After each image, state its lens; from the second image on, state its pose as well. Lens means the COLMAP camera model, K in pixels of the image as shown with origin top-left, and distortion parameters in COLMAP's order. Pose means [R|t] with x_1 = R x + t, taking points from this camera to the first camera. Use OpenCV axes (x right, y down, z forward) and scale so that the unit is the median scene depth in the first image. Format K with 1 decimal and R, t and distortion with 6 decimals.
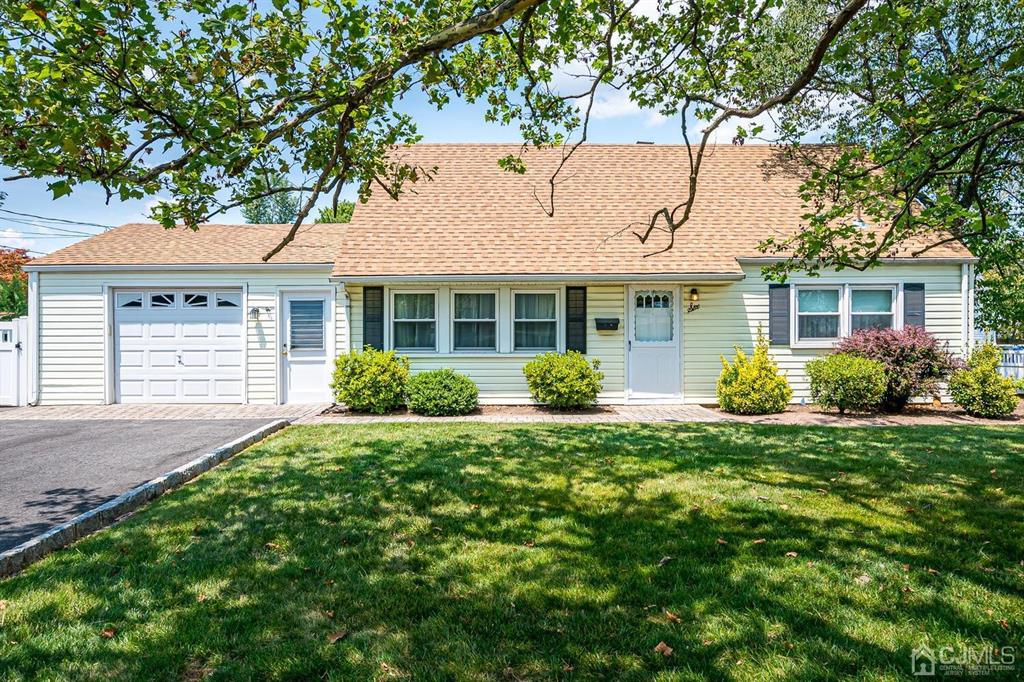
lens RADIAL K [[450.4, 0, 511.1], [0, 450.4, 345.9], [0, 0, 1]] dist [-0.022599, 0.003774]
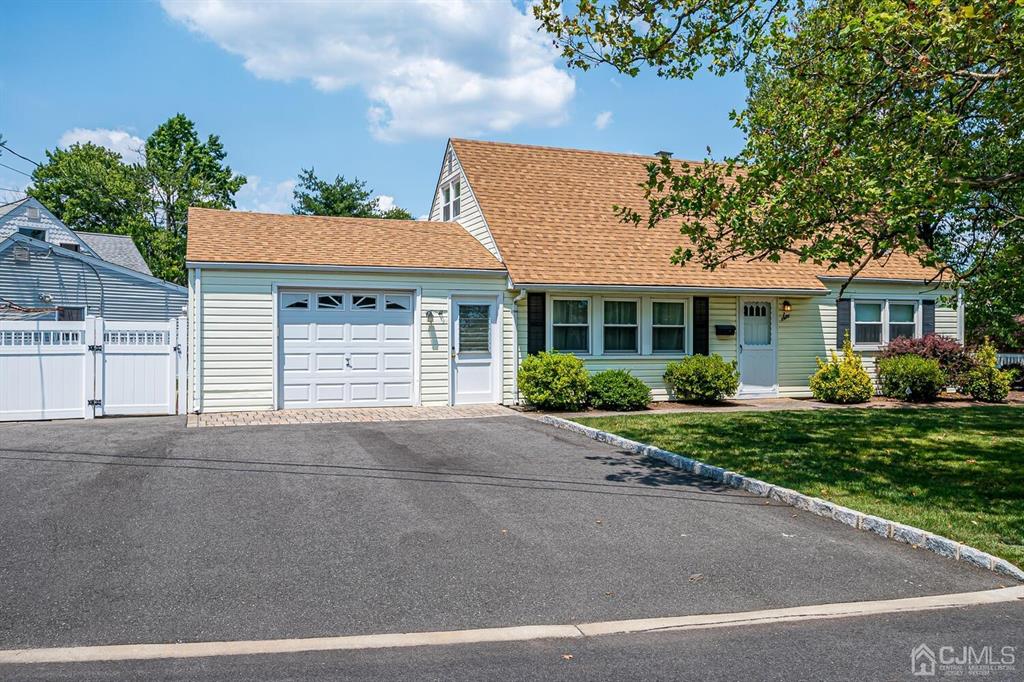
lens RADIAL K [[450.4, 0, 514.7], [0, 450.4, 342.2], [0, 0, 1]] dist [-0.022599, 0.003774]
pose [[0.981882, 0.002987, 0.189472, -0.558167], [-0.000120, 0.999885, -0.015138, 0.000760], [-0.189495, 0.014841, 0.981770, -0.036139]]
